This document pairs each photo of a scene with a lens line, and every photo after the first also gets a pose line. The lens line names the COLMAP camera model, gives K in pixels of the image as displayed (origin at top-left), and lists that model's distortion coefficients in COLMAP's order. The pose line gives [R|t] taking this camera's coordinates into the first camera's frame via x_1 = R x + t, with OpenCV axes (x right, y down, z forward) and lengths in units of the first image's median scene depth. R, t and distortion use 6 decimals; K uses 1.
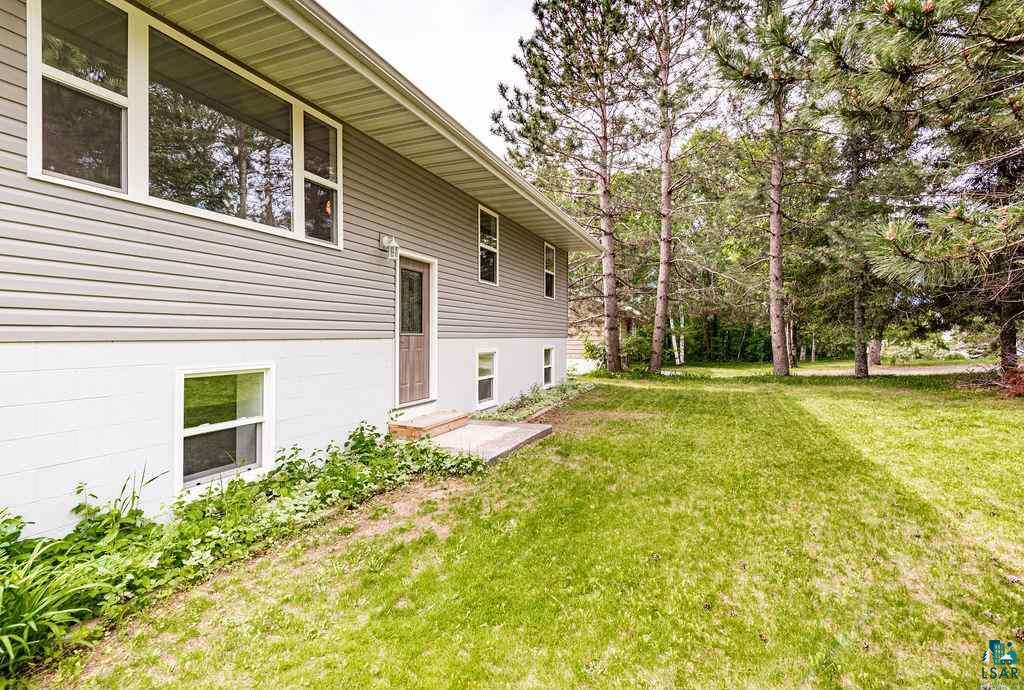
lens RADIAL K [[475.8, 0, 512.0], [0, 475.8, 345.0], [0, 0, 1]] dist [0.091955, -0.000018]
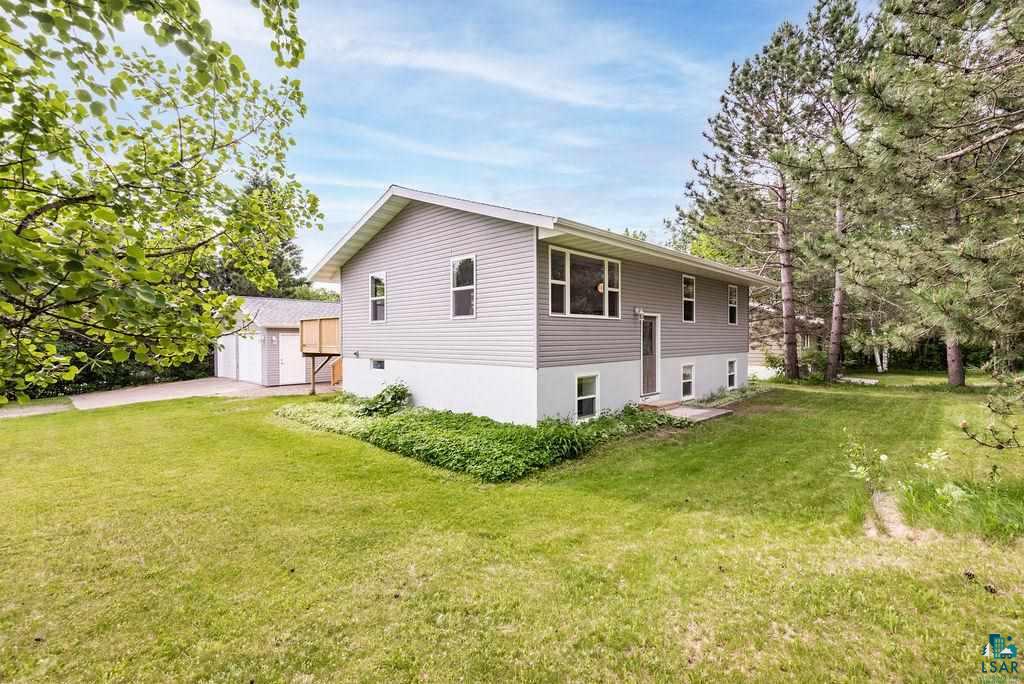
lens RADIAL K [[470.1, 0, 507.2], [0, 470.1, 339.8], [0, 0, 1]] dist [0.028839, -0.012621]
pose [[0.929160, -0.002593, -0.369669, -0.030489], [-0.000976, 0.999955, -0.009468, -0.054451], [0.369677, 0.009158, 0.929115, -0.700830]]
